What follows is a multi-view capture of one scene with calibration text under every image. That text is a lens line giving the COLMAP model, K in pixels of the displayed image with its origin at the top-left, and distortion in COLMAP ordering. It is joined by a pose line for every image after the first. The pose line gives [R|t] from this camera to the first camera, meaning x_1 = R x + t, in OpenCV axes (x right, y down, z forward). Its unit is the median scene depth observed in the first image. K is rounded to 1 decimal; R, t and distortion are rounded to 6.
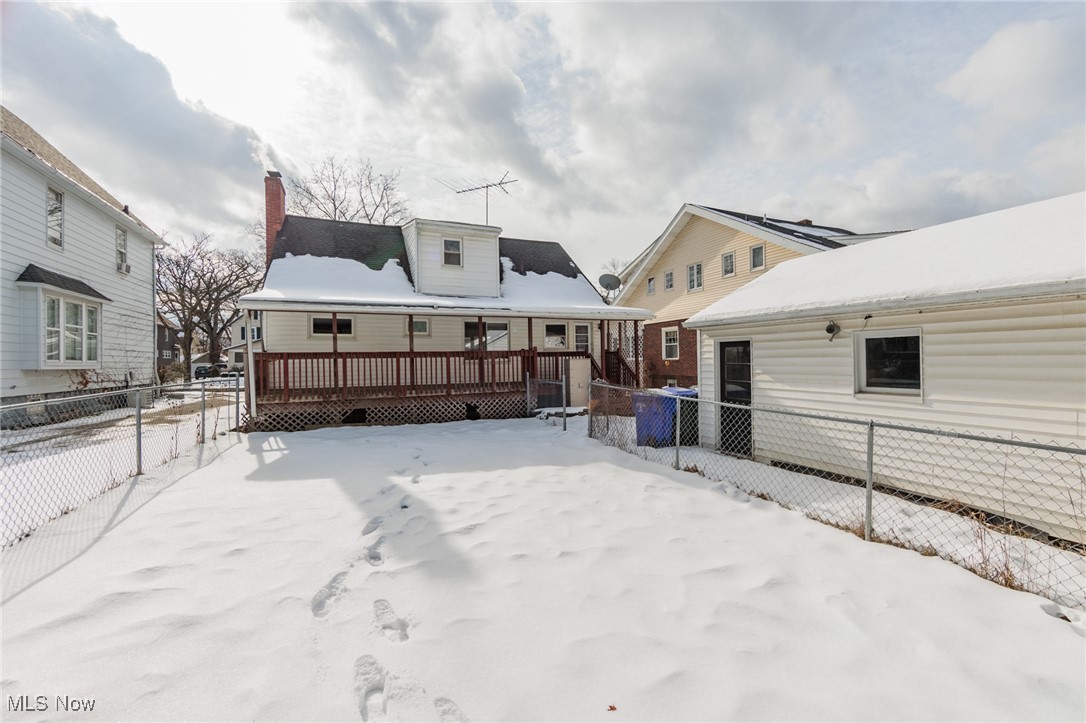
lens RADIAL K [[429.2, 0, 546.8], [0, 429.2, 352.3], [0, 0, 1]] dist [-0.001253, -0.000168]
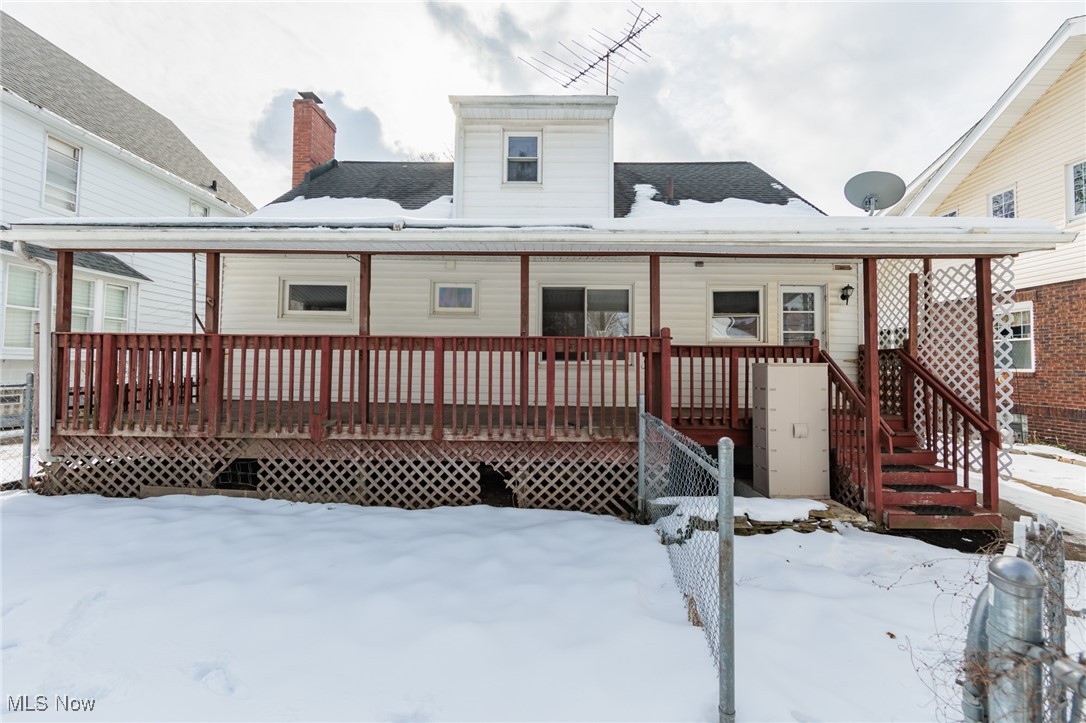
lens RADIAL K [[429.2, 0, 546.8], [0, 429.2, 352.3], [0, 0, 1]] dist [-0.001253, -0.000168]
pose [[0.909044, 0.013214, -0.416491, 0.038661], [-0.018347, 0.999797, -0.008324, 0.014512], [0.416297, 0.015208, 0.909102, 0.645441]]
